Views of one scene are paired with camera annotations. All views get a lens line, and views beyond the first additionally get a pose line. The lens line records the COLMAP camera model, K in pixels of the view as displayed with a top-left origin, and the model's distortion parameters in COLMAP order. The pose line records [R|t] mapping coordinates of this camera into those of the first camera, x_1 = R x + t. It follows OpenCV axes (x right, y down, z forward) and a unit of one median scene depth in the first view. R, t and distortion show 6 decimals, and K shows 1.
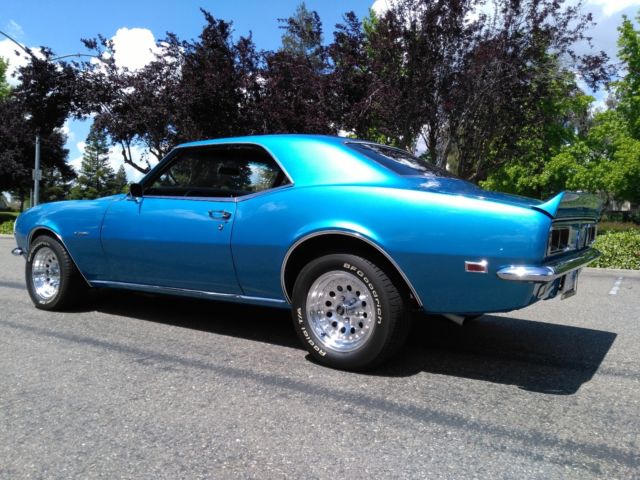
lens RADIAL K [[528.5, 0, 323.9], [0, 528.5, 234.2], [0, 0, 1]] dist [0.057545, -0.119205]
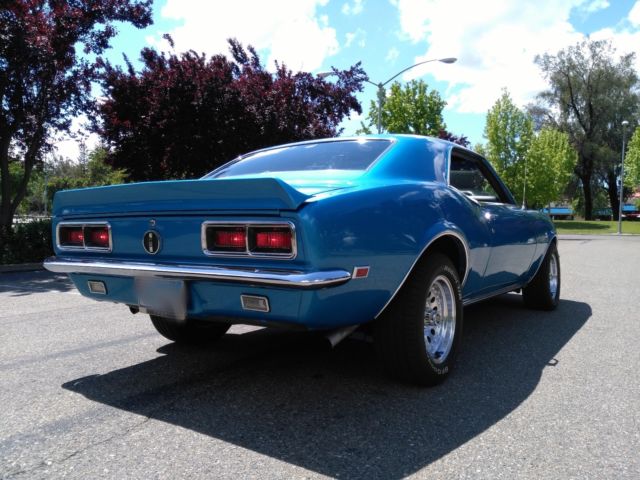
lens RADIAL K [[528.5, 0, 319.0], [0, 528.5, 239.9], [0, 0, 1]] dist [0.057545, -0.119205]
pose [[0.003194, 0.007405, -0.999967, 1.143136], [-0.038037, 0.999250, 0.007278, -0.006341], [0.999271, 0.038012, 0.003473, 1.134458]]
